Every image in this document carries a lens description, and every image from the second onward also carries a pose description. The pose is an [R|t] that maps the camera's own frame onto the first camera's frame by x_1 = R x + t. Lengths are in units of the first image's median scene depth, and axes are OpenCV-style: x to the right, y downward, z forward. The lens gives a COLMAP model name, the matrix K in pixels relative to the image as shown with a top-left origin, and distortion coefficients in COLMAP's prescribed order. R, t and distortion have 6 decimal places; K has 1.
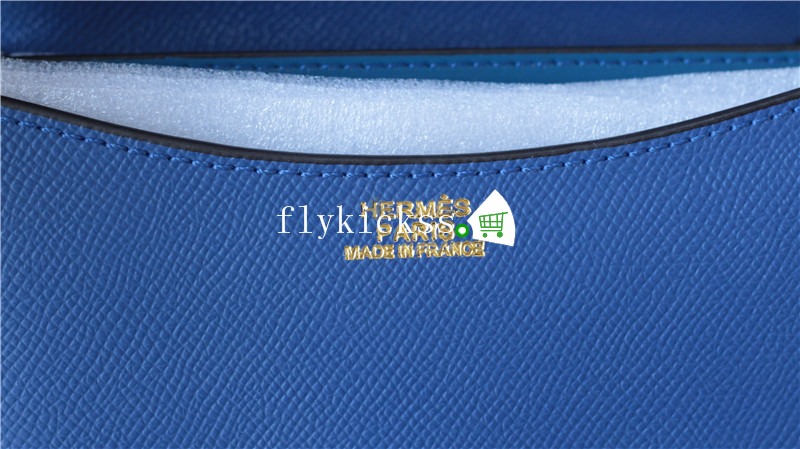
lens RADIAL K [[1829.6, 0, 400.0], [0, 1829.6, 225.4], [0, 0, 1]] dist [-0.078492, 0.000000]
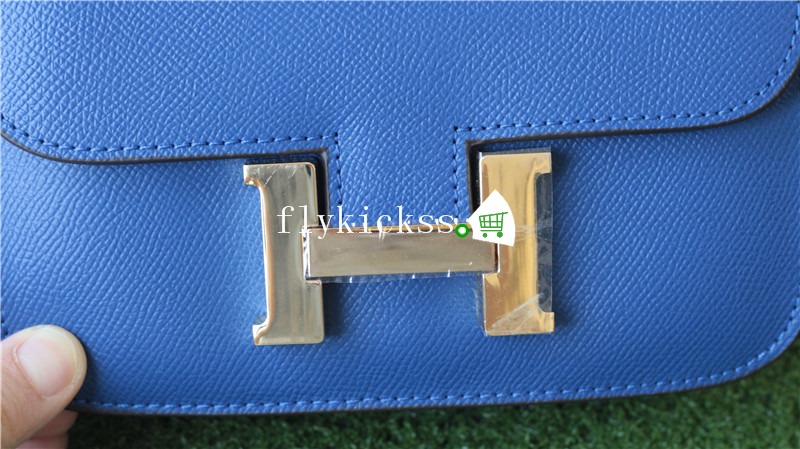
lens RADIAL K [[1829.6, 0, 399.5], [0, 1829.6, 224.1], [0, 0, 1]] dist [-0.078492, 0.000000]
pose [[0.985982, -0.010099, -0.166548, 0.050104], [0.011795, 0.999888, 0.009199, 0.032263], [0.166436, -0.011034, 0.985991, -0.370983]]
